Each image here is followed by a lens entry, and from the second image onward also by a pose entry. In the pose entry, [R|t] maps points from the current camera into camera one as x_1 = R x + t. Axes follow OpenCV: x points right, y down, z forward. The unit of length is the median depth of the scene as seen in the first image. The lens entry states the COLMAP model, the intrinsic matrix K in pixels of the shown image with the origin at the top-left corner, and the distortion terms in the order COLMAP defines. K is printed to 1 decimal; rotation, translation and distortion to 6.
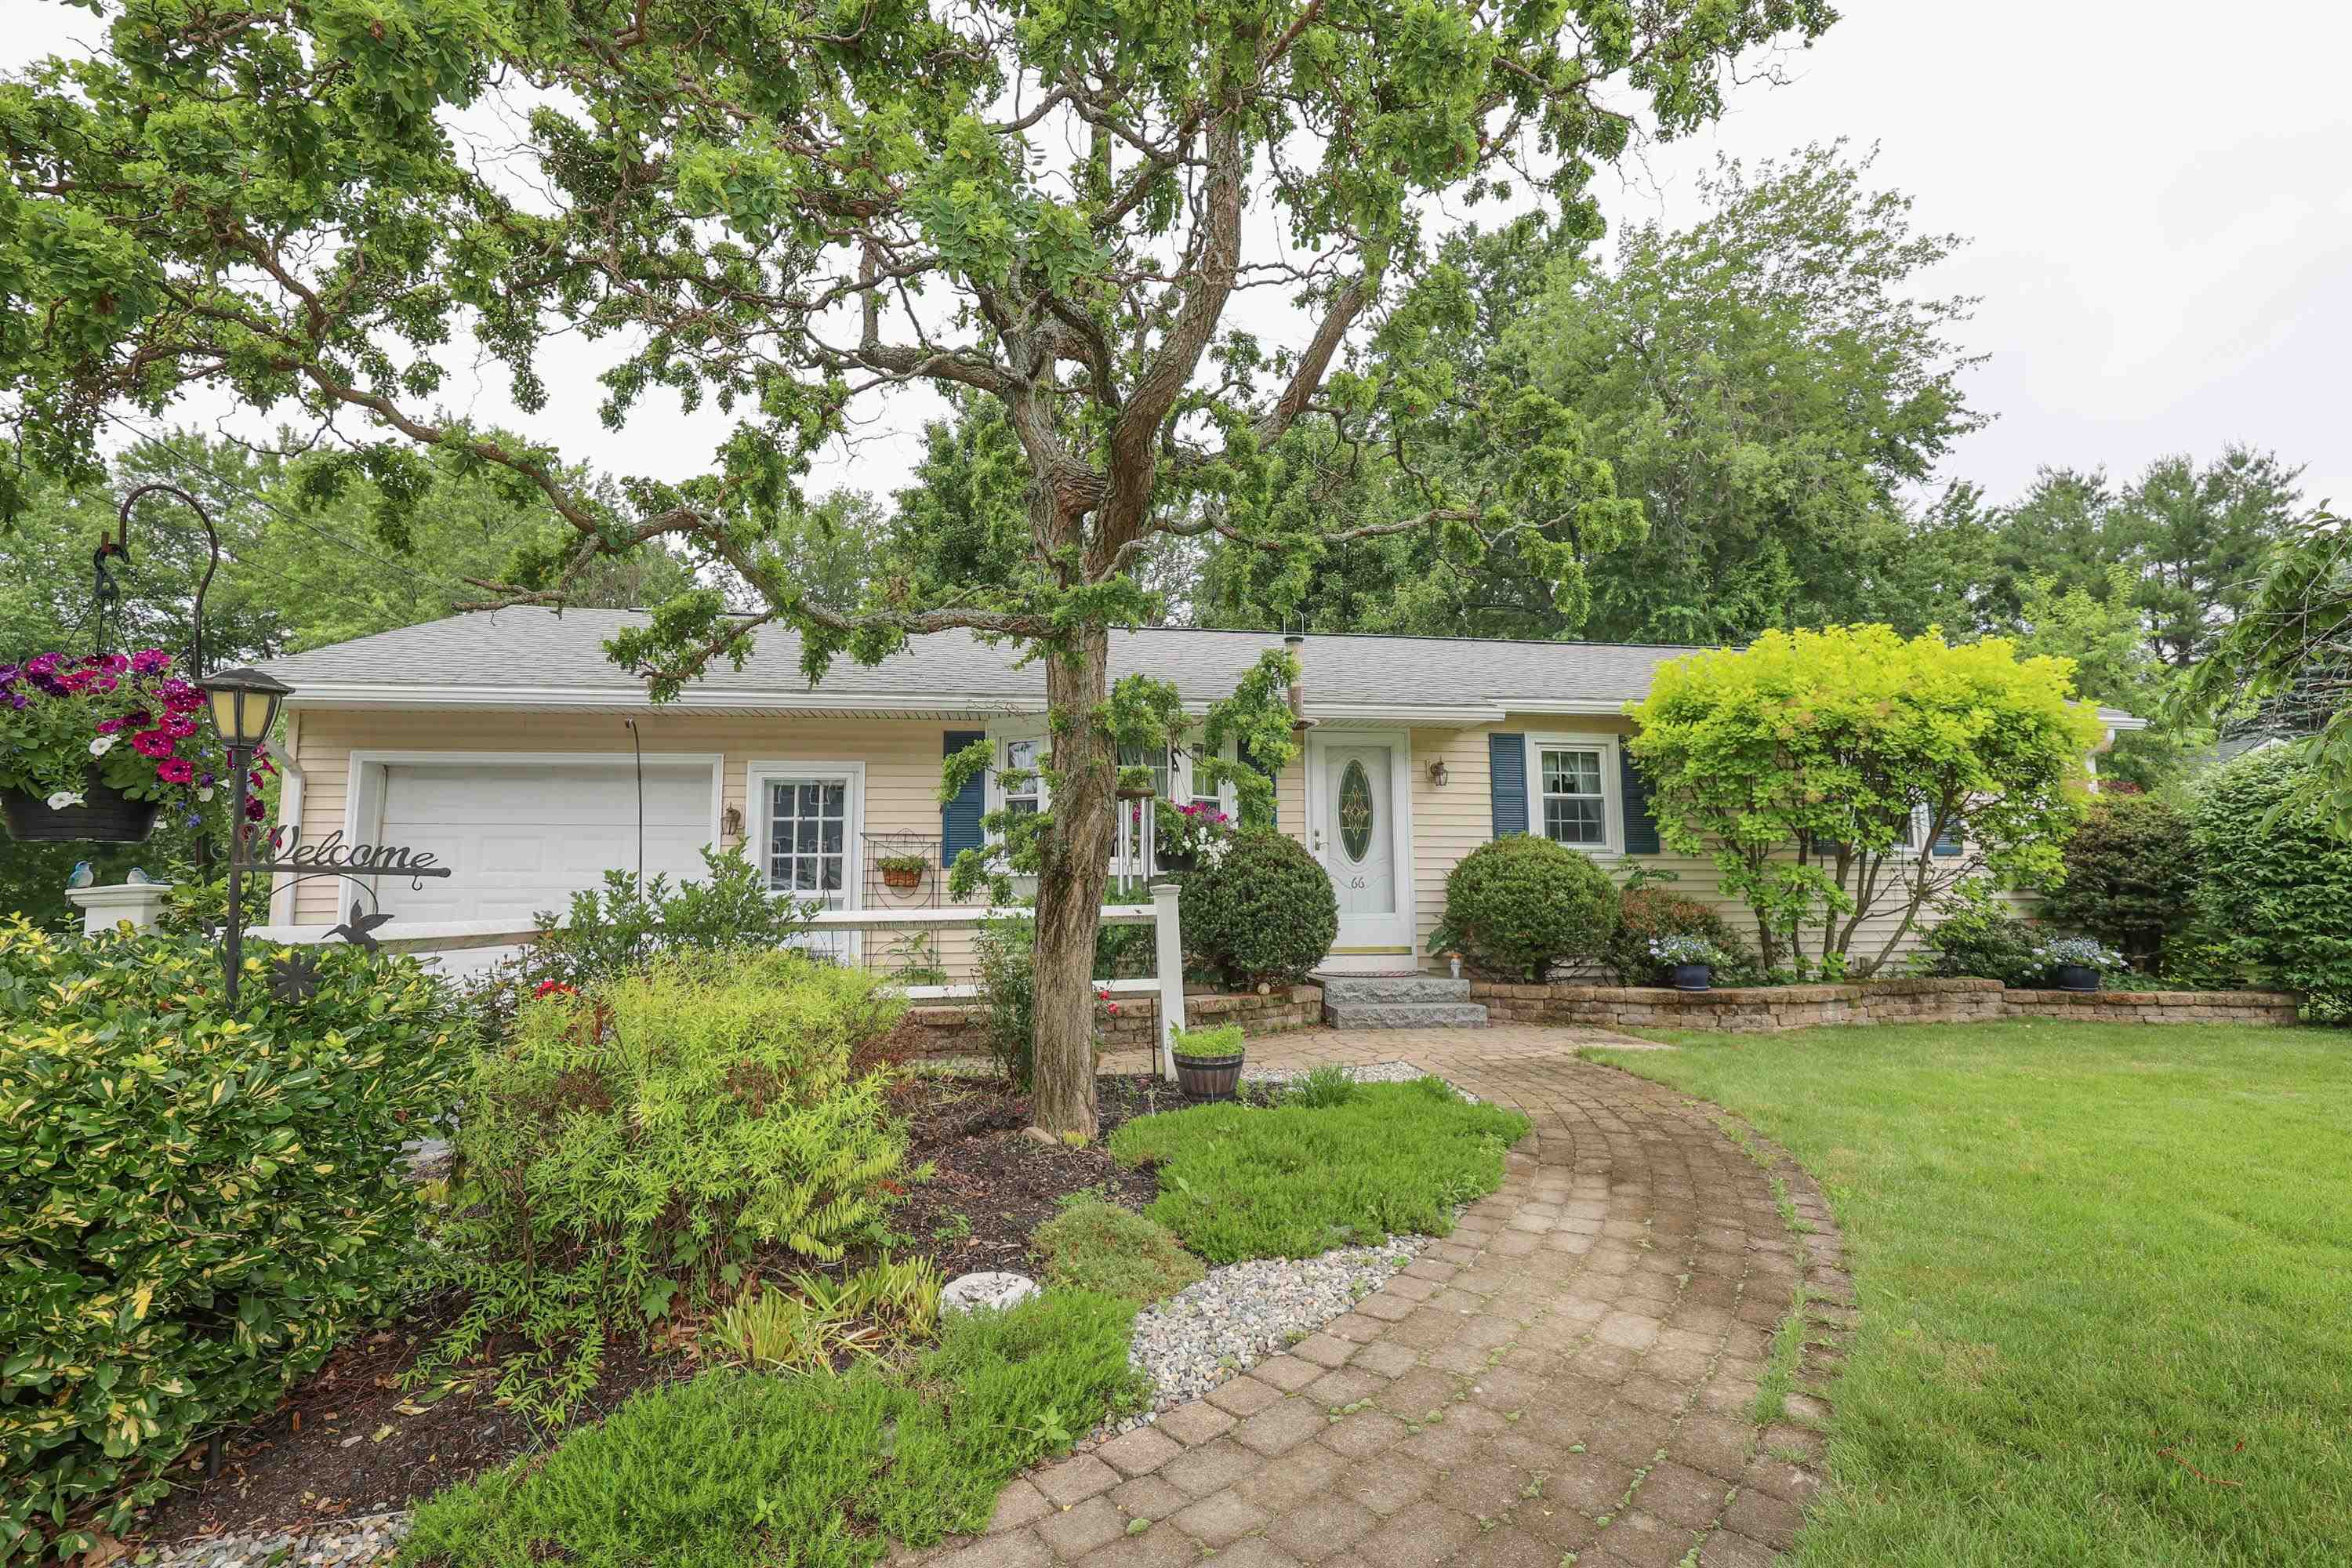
lens RADIAL K [[1012.5, 0, 1176.0], [0, 1012.5, 784.0], [0, 0, 1]] dist [0.001051, -0.000190]
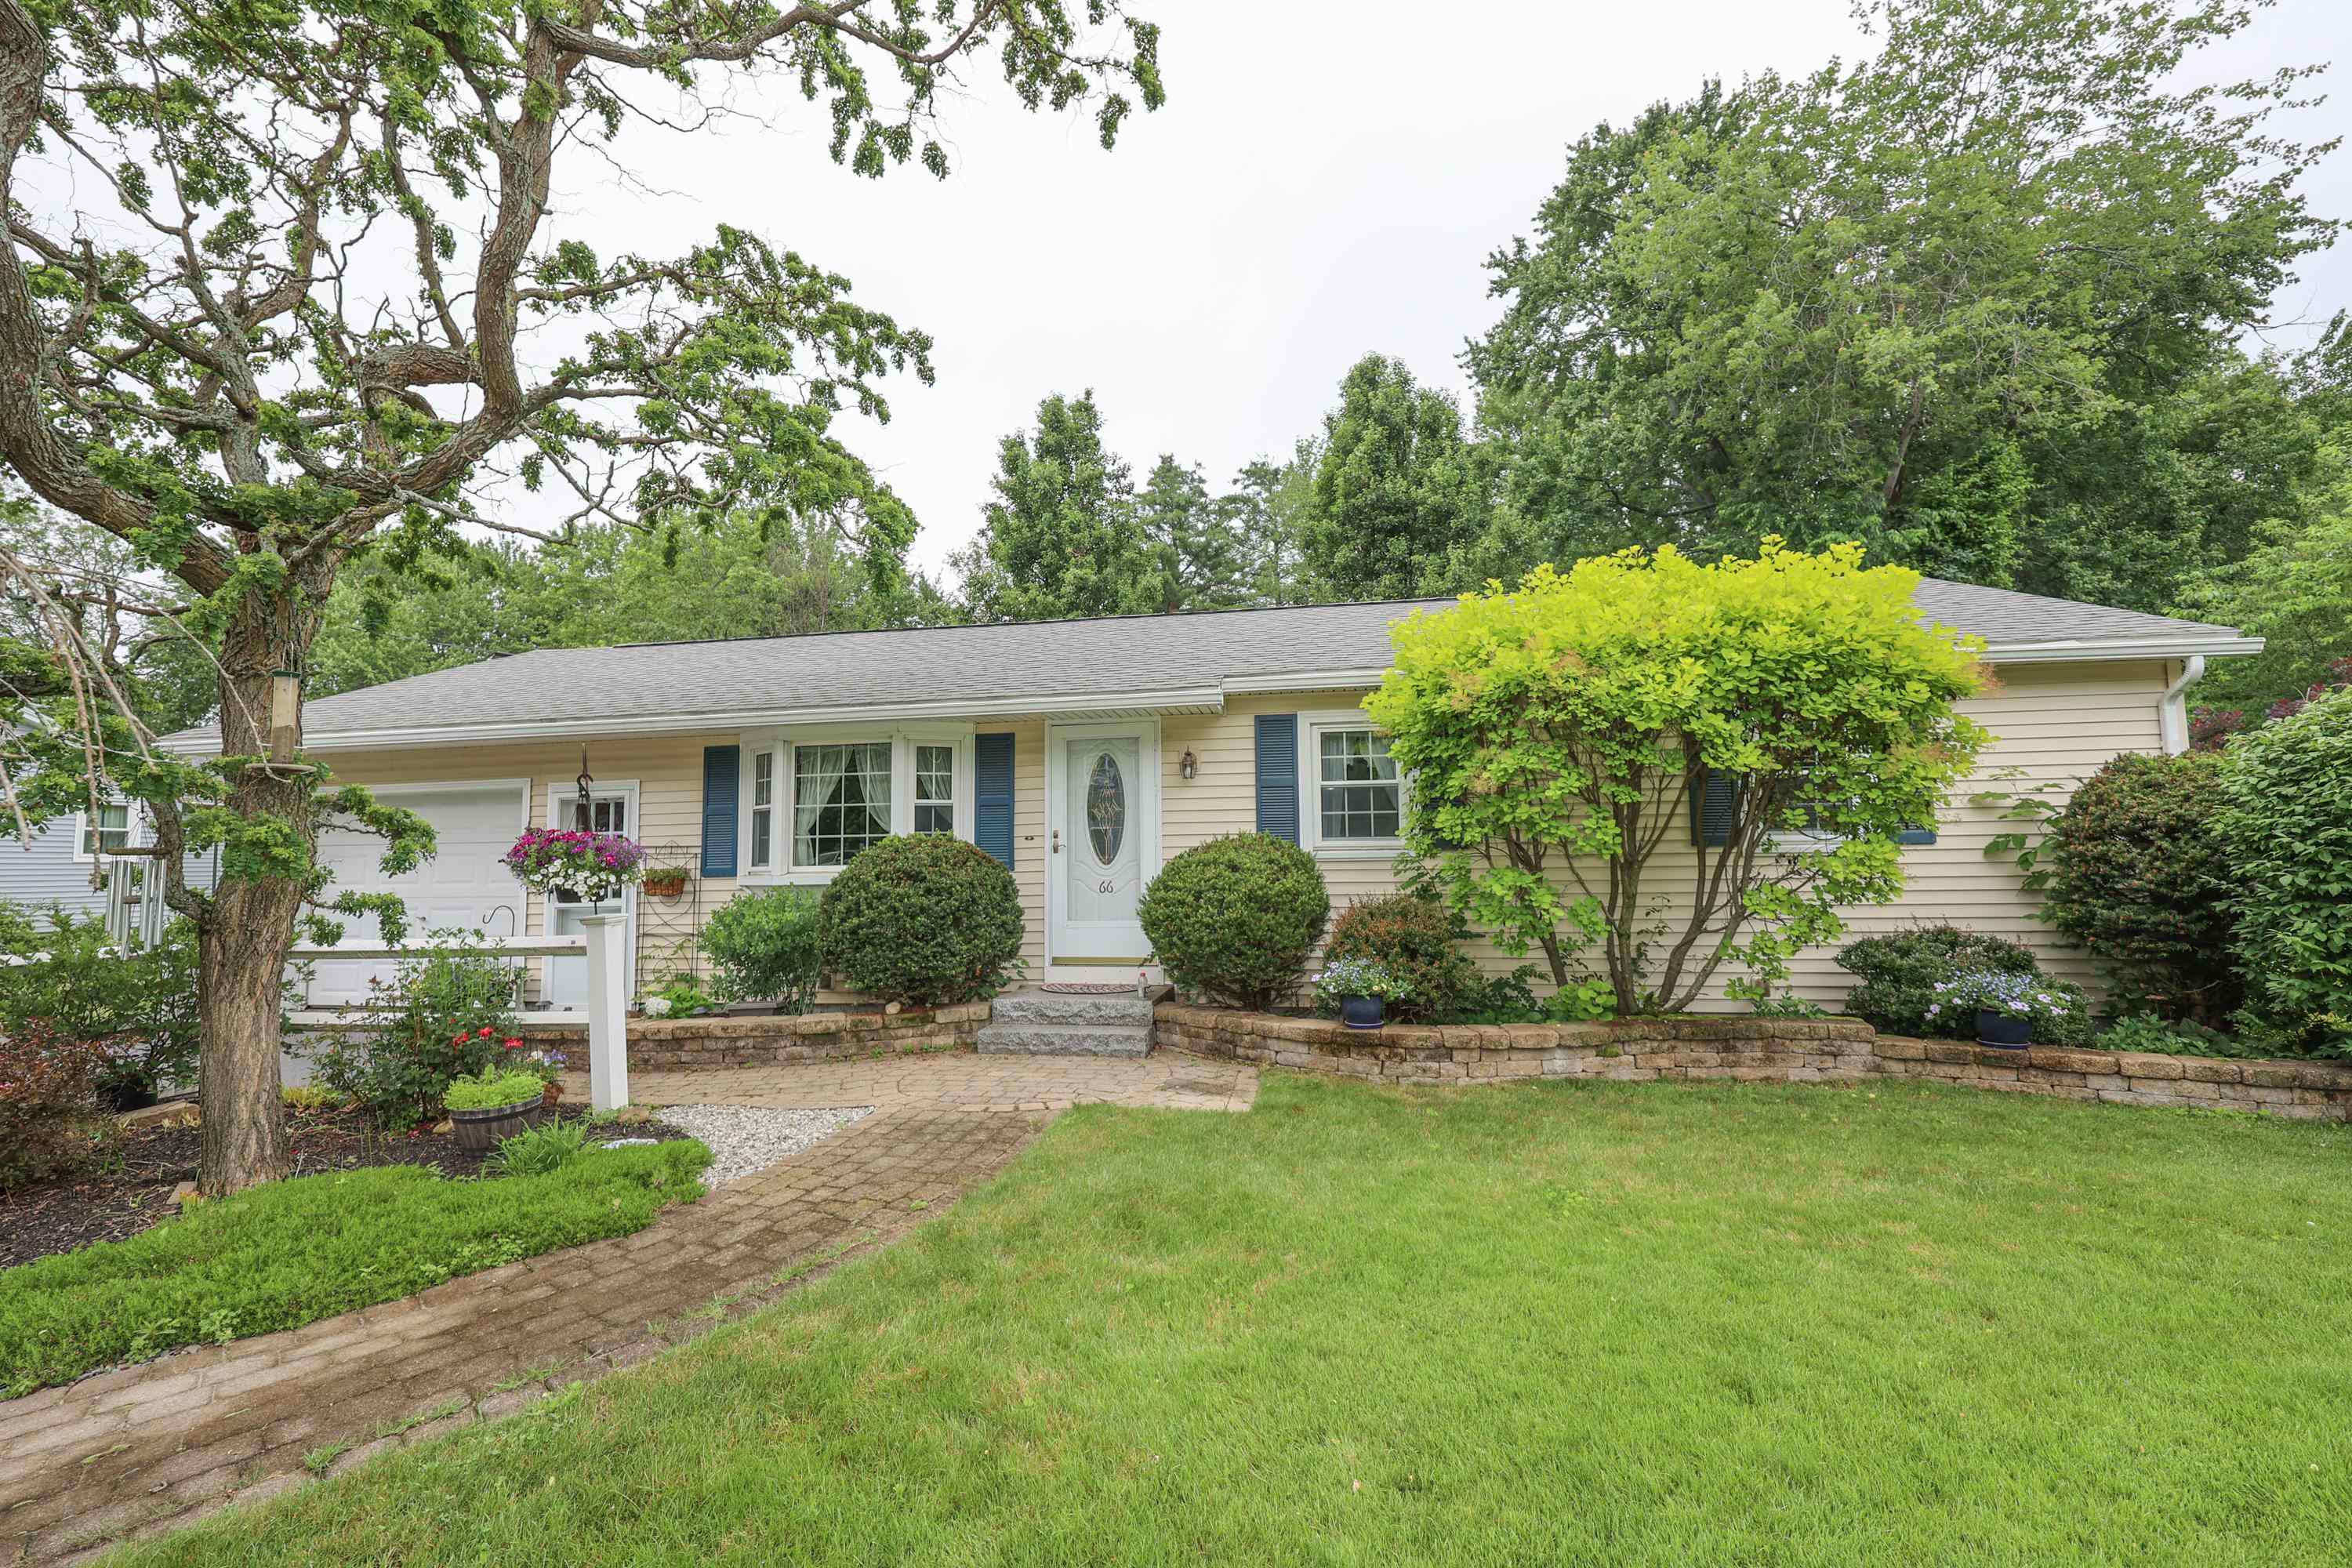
lens RADIAL K [[956.2, 0, 1214.6], [0, 956.2, 766.9], [0, 0, 1]] dist [0.010253, -0.000168]
pose [[0.954932, -0.038451, -0.294323, 0.567951], [0.041797, 0.999113, 0.005083, -0.012834], [0.293867, -0.017155, 0.955692, 0.209395]]
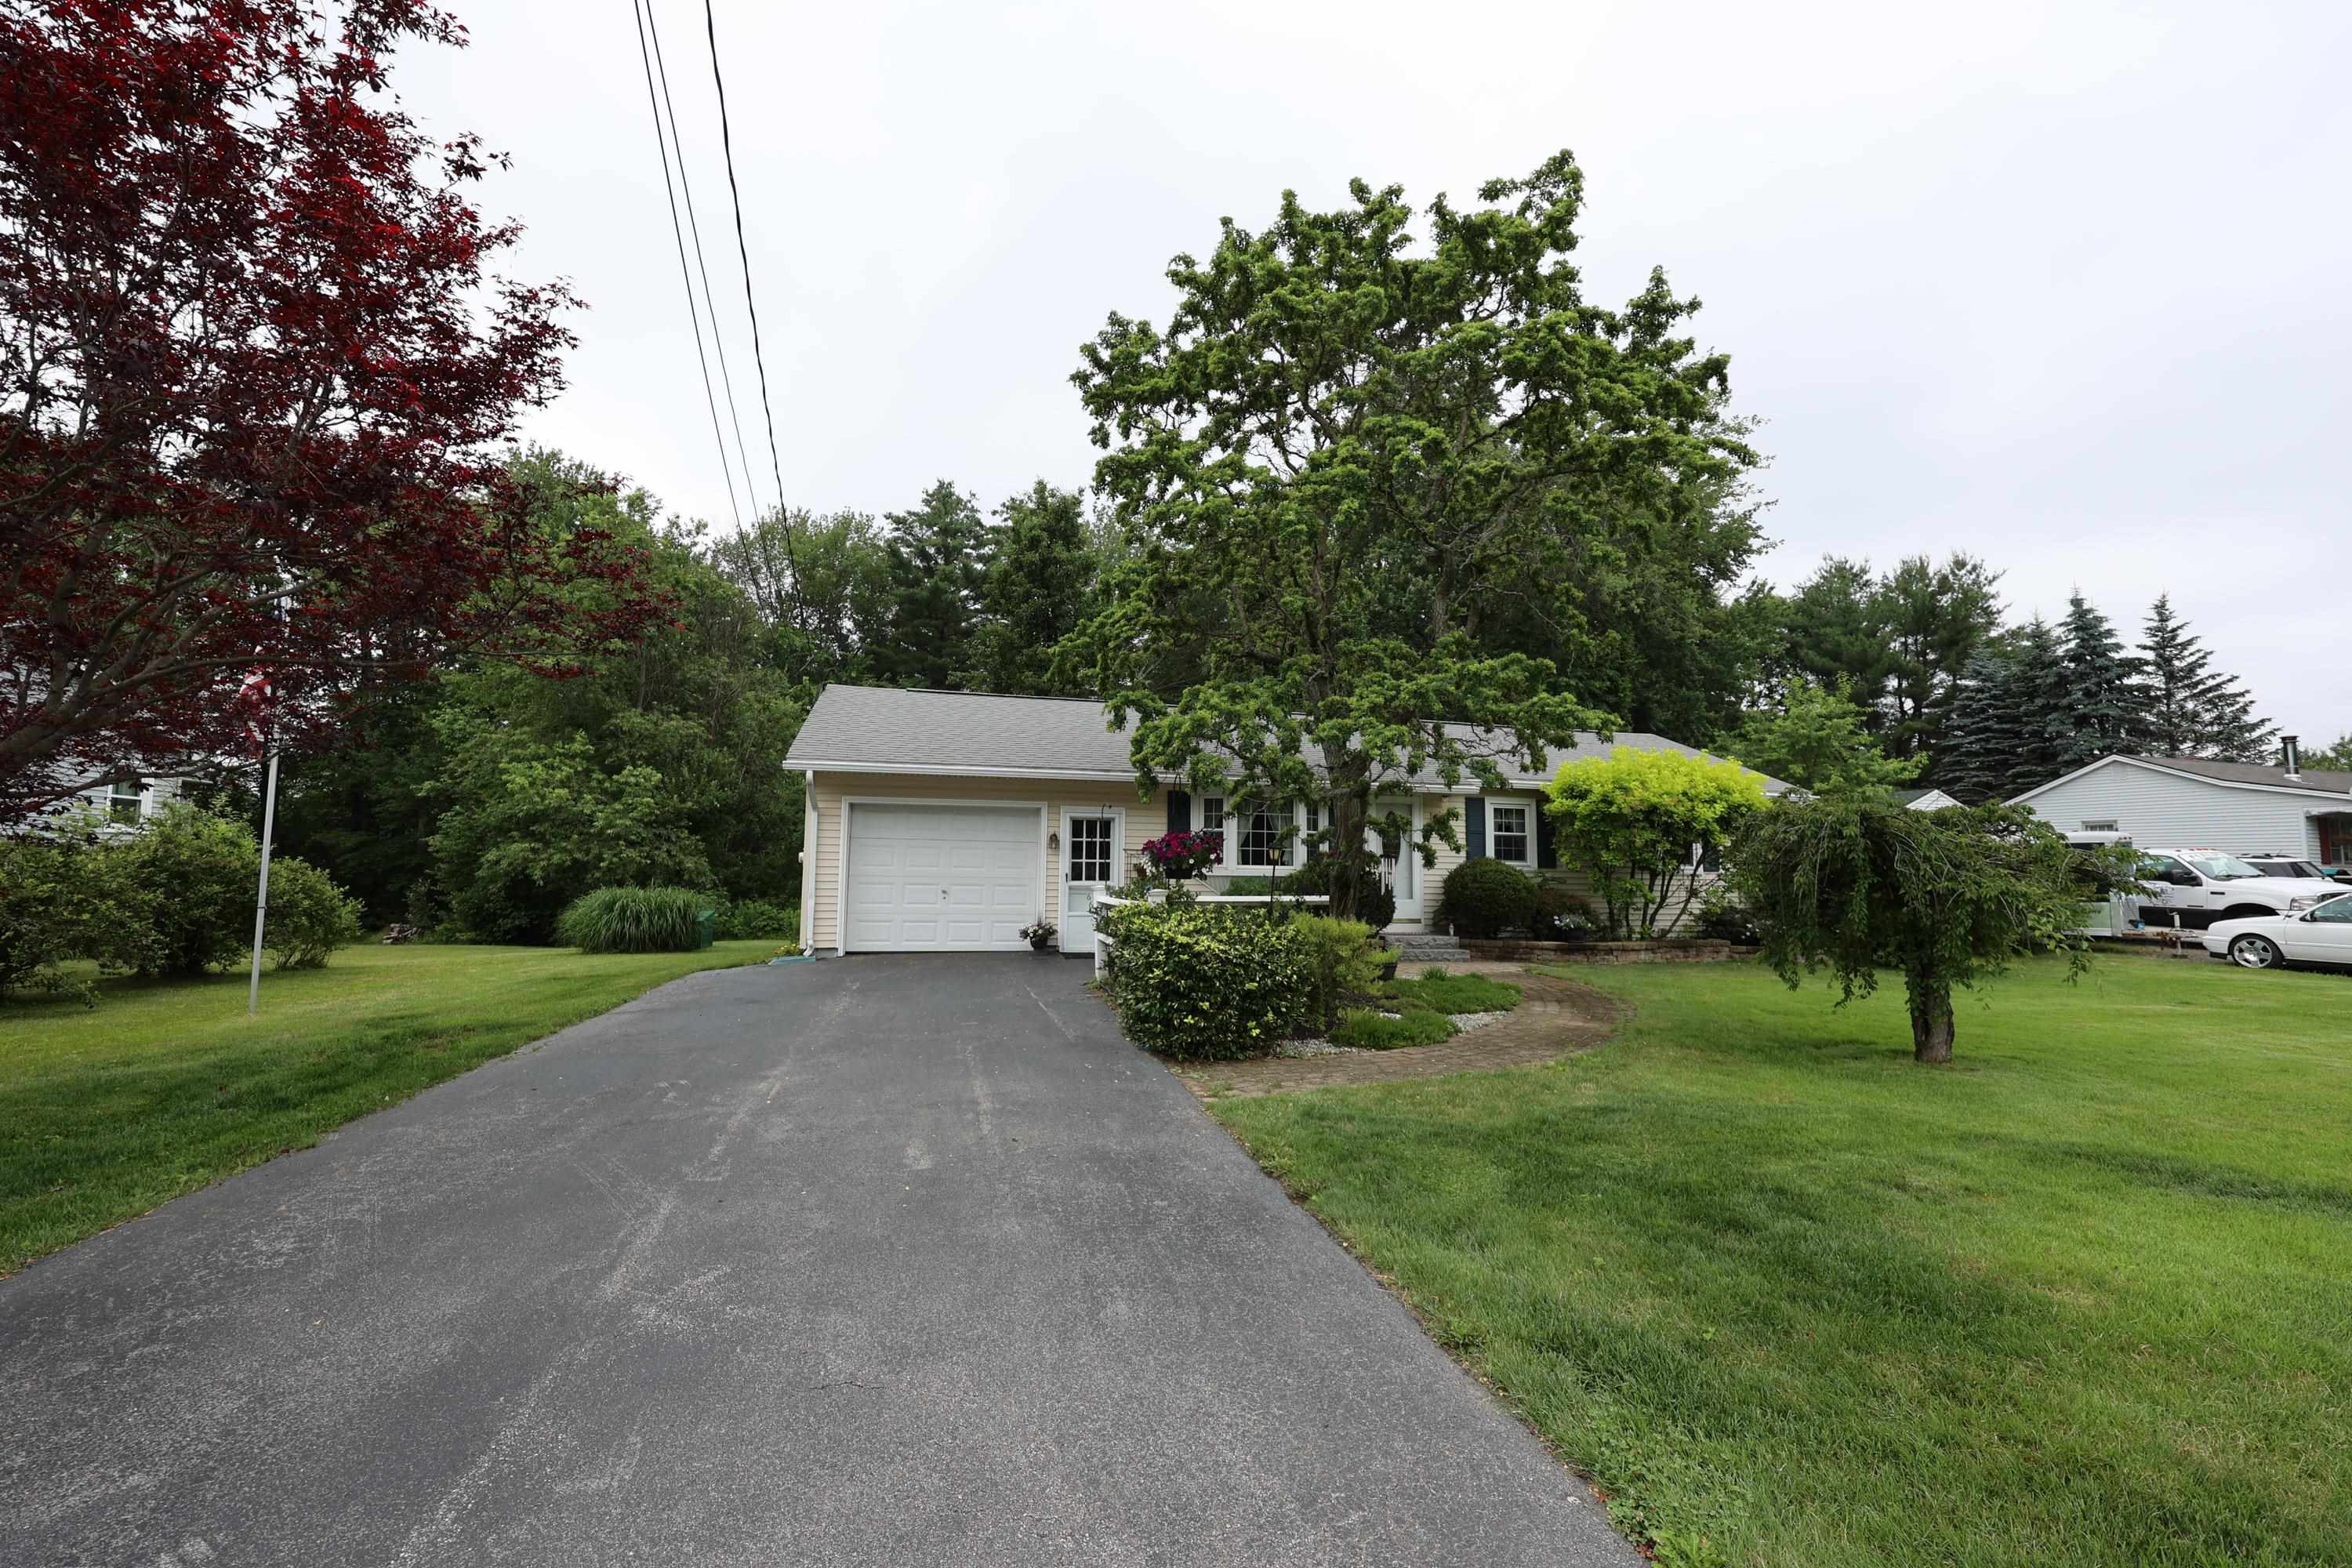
lens RADIAL K [[991.3, 0, 1164.4], [0, 991.3, 780.4], [0, 0, 1]] dist [0.001908, 0.000109]
pose [[0.994087, 0.029085, 0.104620, -0.425498], [-0.031026, 0.999374, 0.016974, -0.101525], [-0.104061, -0.020120, 0.994367, -0.708237]]
